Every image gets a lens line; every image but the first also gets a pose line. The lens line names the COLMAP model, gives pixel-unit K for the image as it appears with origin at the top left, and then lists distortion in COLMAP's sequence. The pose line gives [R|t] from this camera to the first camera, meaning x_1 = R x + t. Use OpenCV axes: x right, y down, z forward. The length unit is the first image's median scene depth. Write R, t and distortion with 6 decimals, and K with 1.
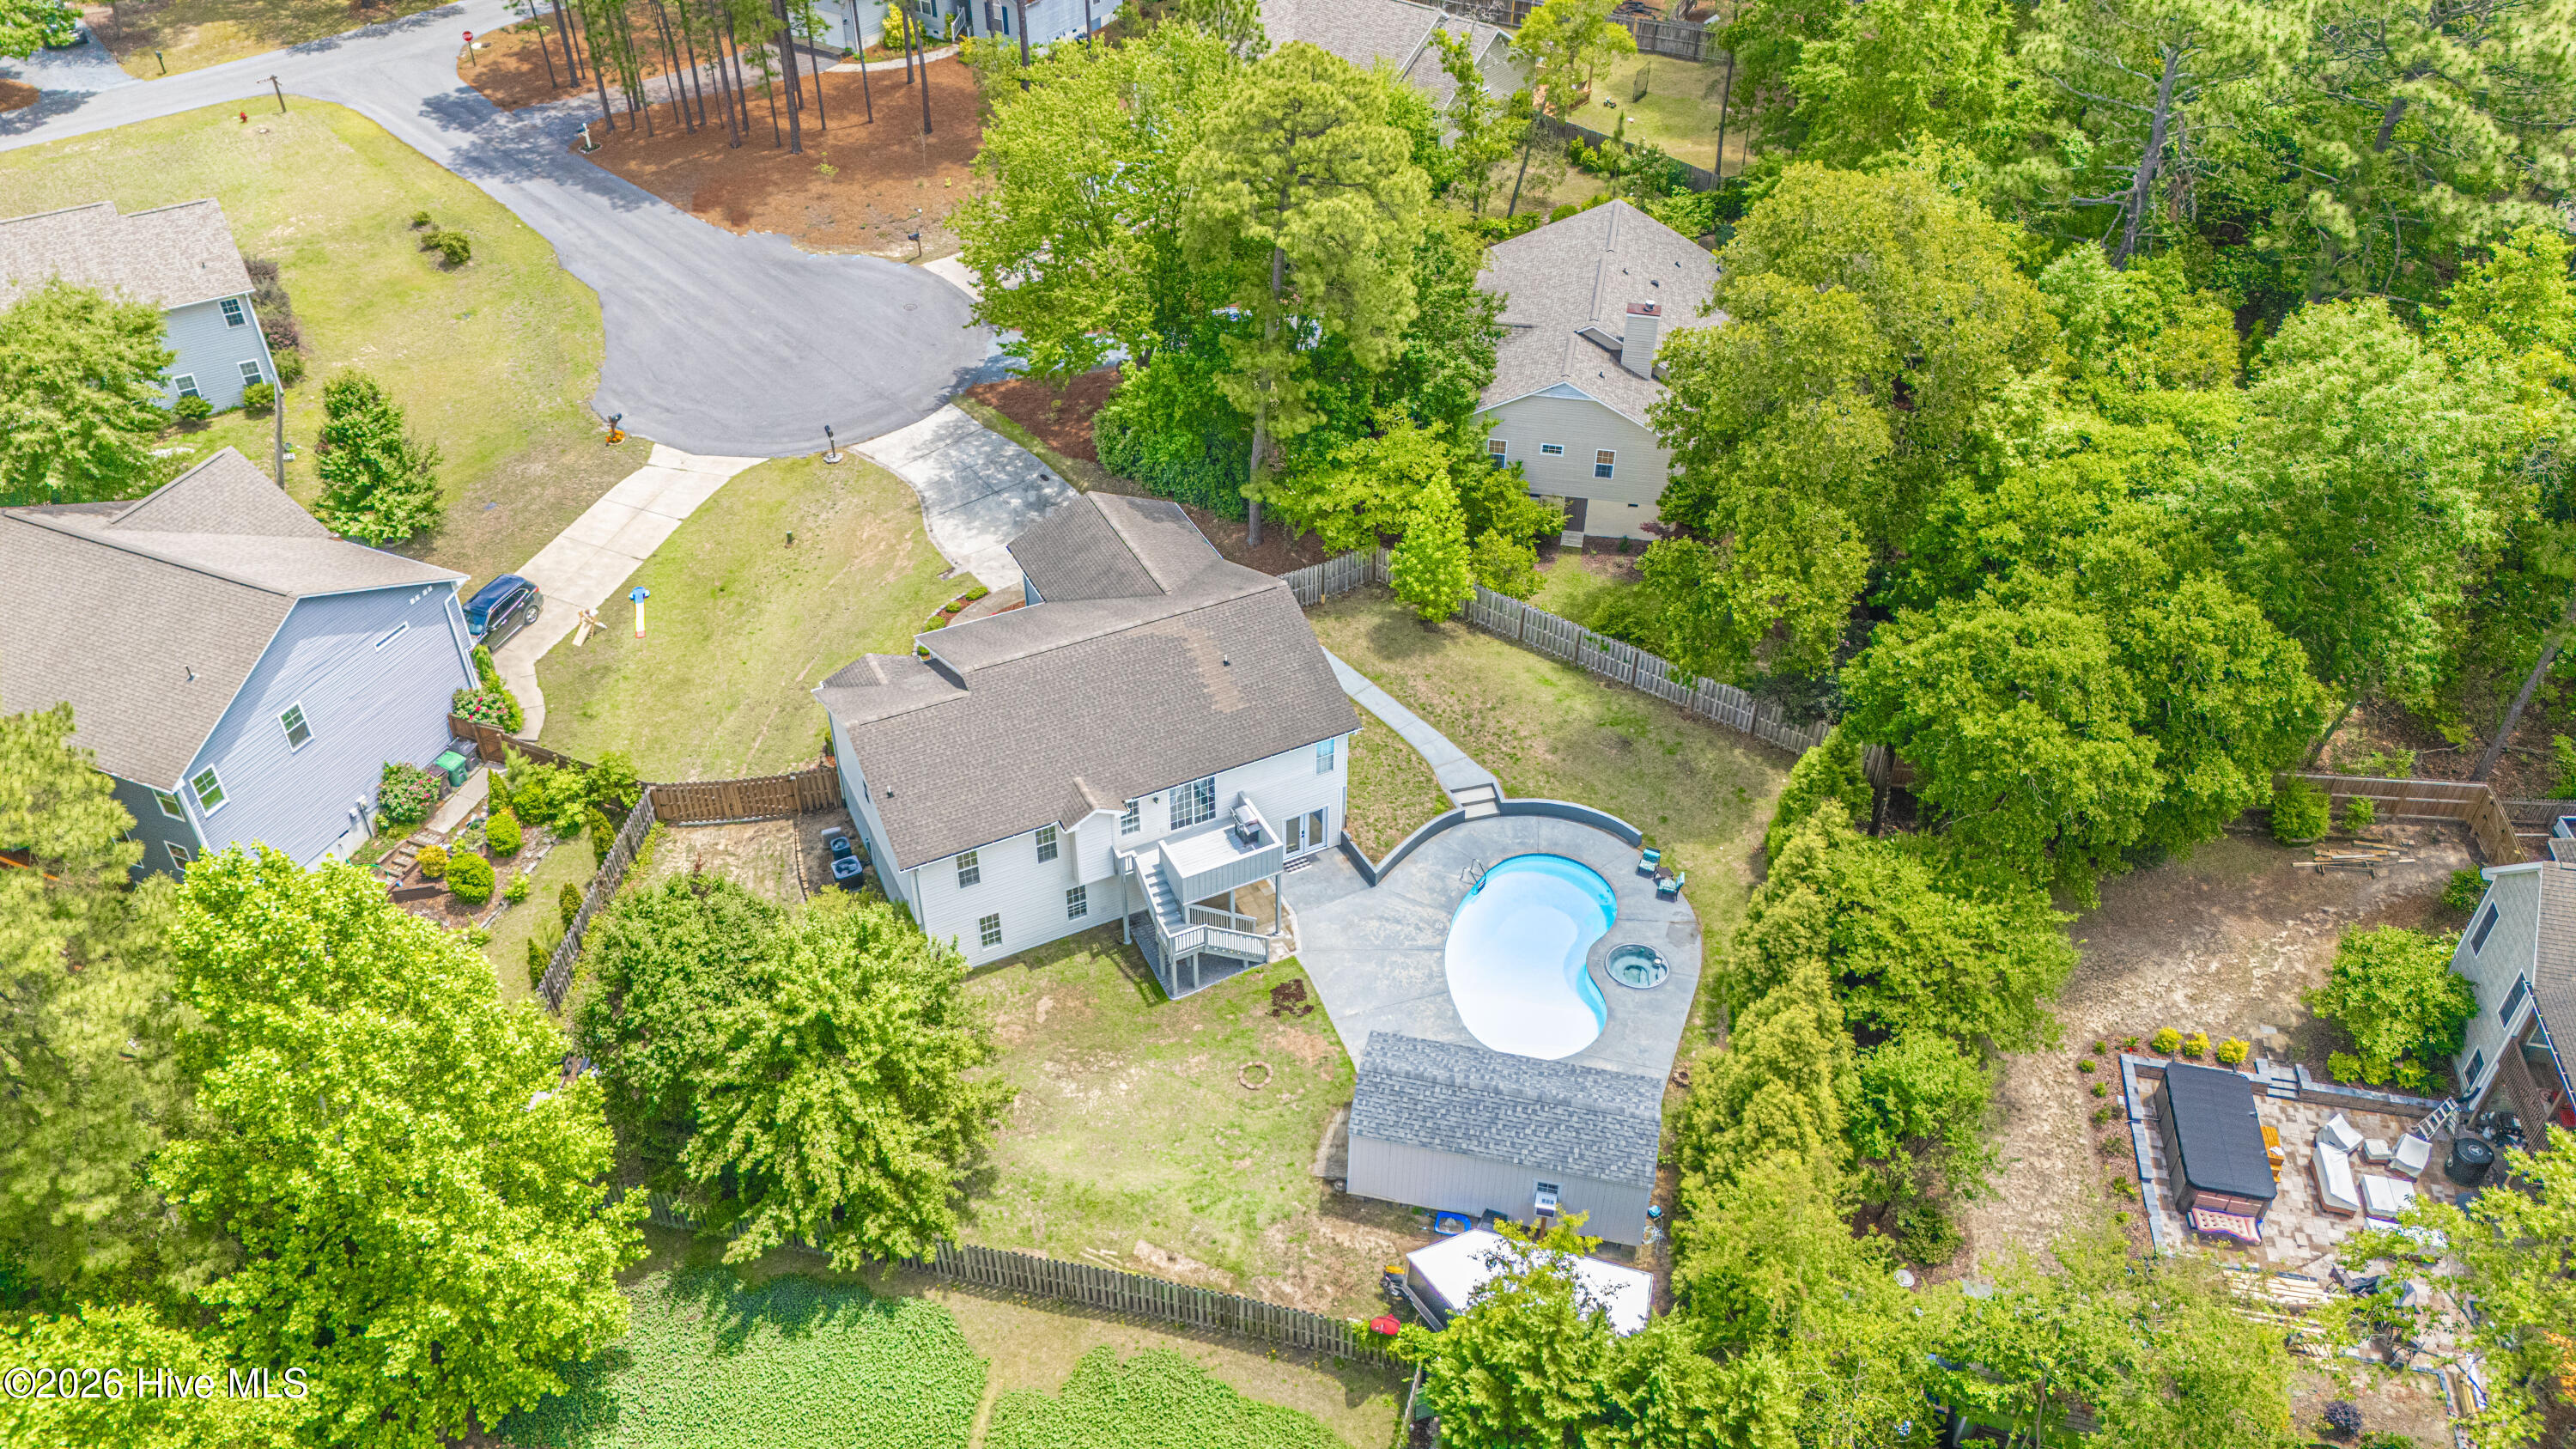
lens RADIAL K [[1842.9, 0, 1282.4], [0, 1842.9, 732.3], [0, 0, 1]] dist [0.066830, -0.065910]
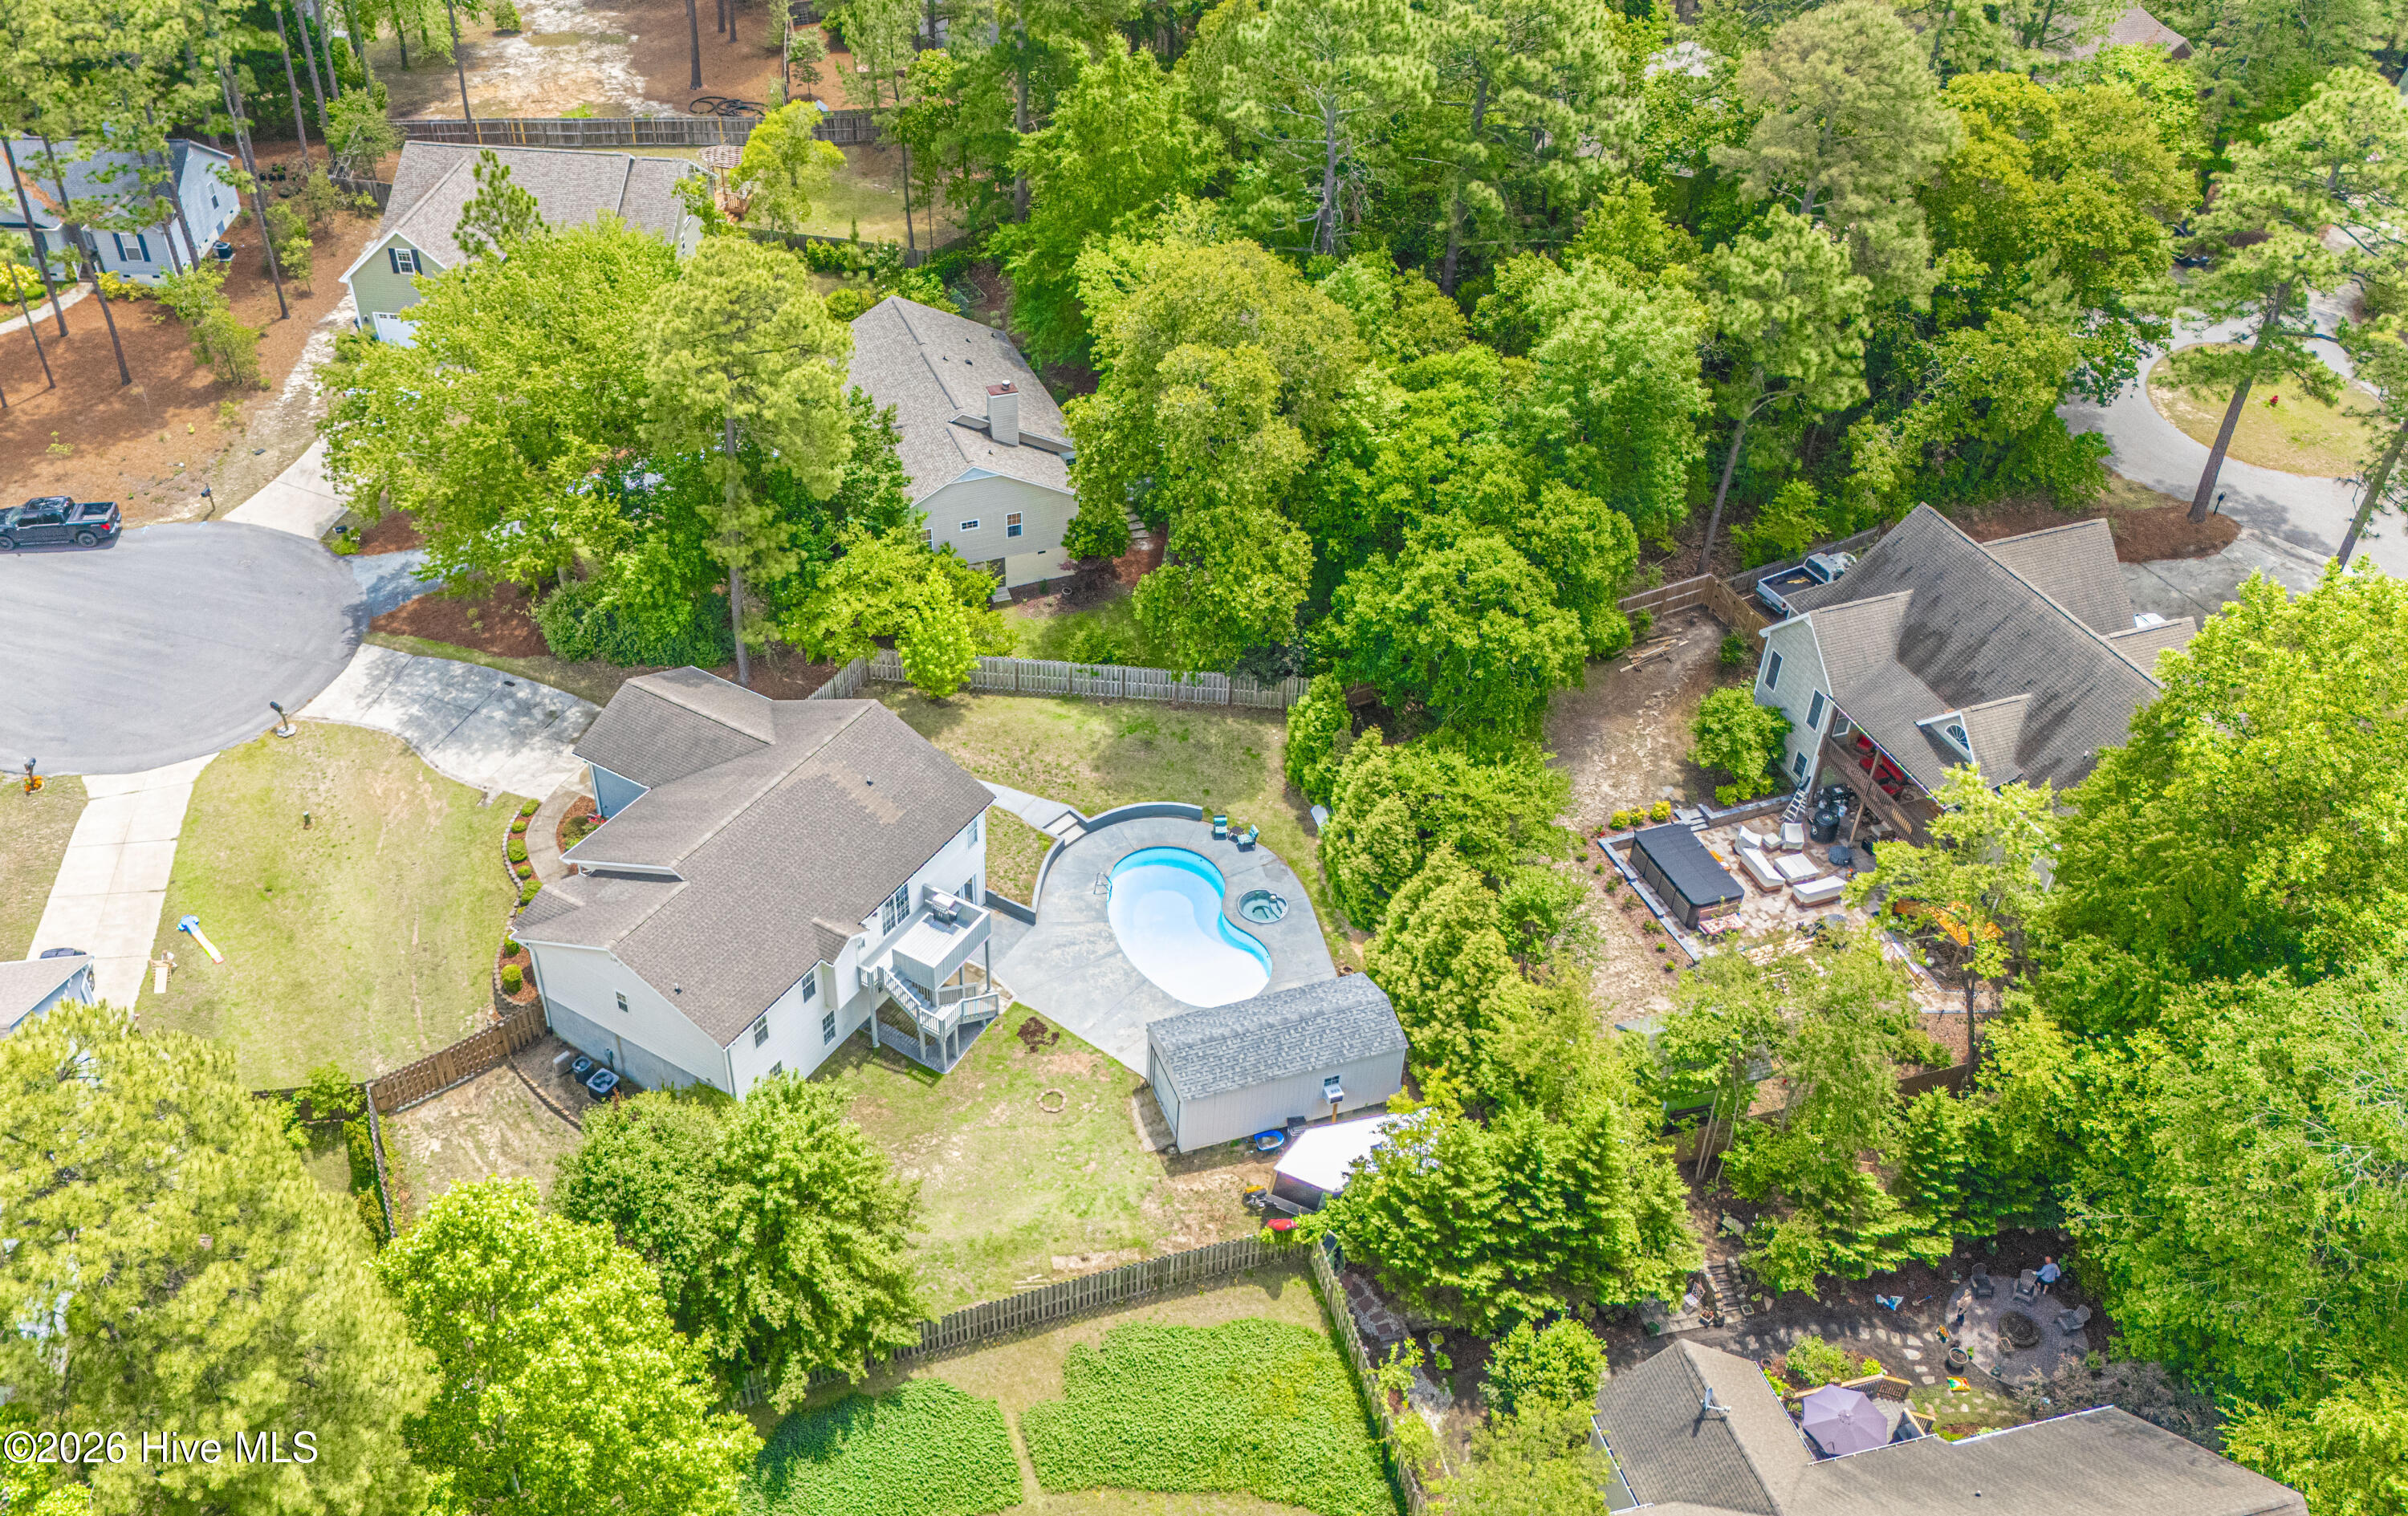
lens RADIAL K [[1780.6, 0, 1204.0], [0, 1780.6, 758.0], [0, 0, 1]] dist [0.094576, -0.123421]
pose [[0.872612, -0.321030, 0.368086, -0.256812], [0.321066, 0.944958, 0.063011, -0.056645], [-0.368054, 0.063196, 0.927654, -0.098561]]
